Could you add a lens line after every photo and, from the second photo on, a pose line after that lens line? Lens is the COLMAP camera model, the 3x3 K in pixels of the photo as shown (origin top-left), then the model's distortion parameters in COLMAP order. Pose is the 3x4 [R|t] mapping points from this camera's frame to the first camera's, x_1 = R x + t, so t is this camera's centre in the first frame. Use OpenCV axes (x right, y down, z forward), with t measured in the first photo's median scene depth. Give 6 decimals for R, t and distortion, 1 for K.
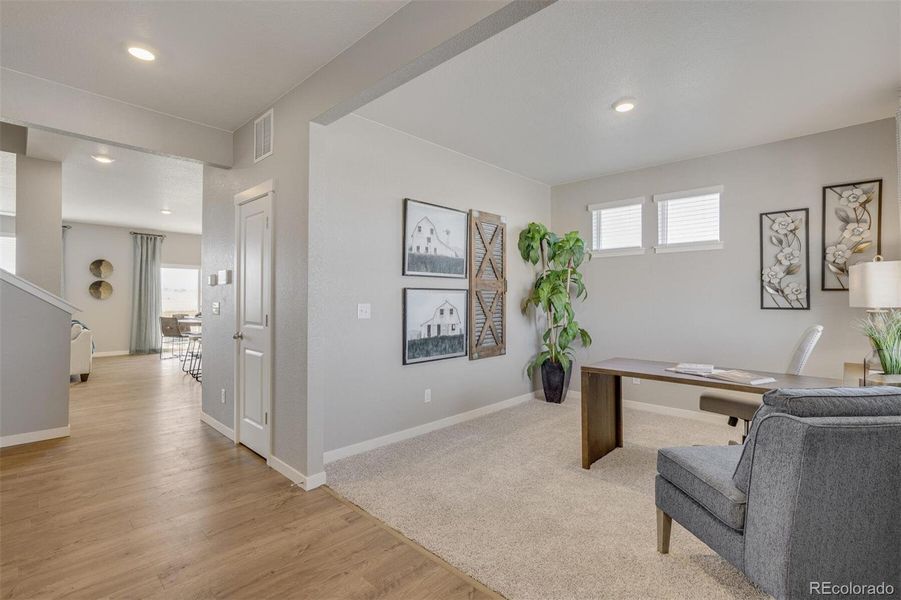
lens RADIAL K [[422.1, 0, 452.3], [0, 422.1, 294.1], [0, 0, 1]] dist [-0.002424, 0.000677]
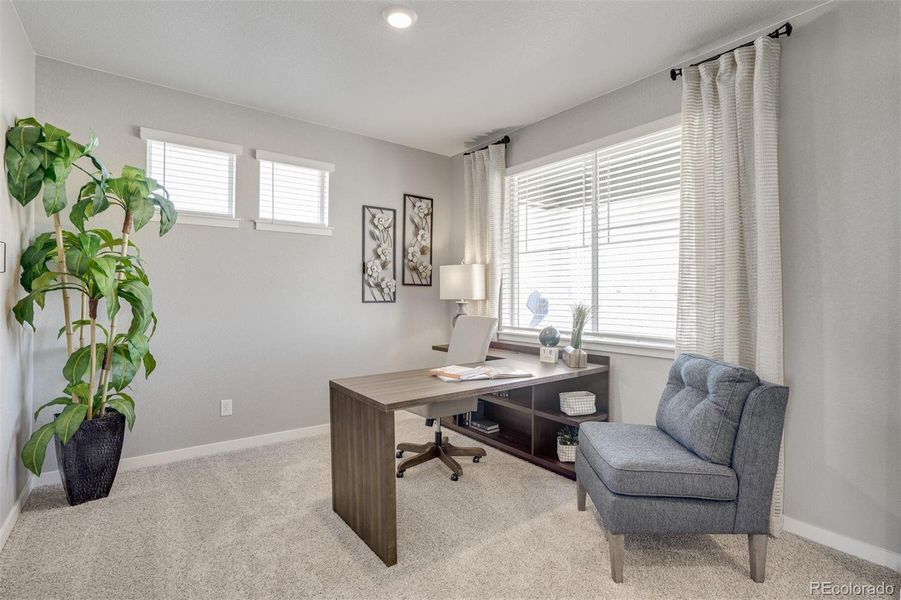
lens RADIAL K [[440.5, 0, 451.8], [0, 440.5, 289.1], [0, 0, 1]] dist [-0.001089, 0.019180]
pose [[0.174323, 0.000115, 0.984688, -0.251942], [-0.030218, 0.999530, 0.005233, -0.007175], [-0.984225, -0.030667, 0.174245, 0.622275]]
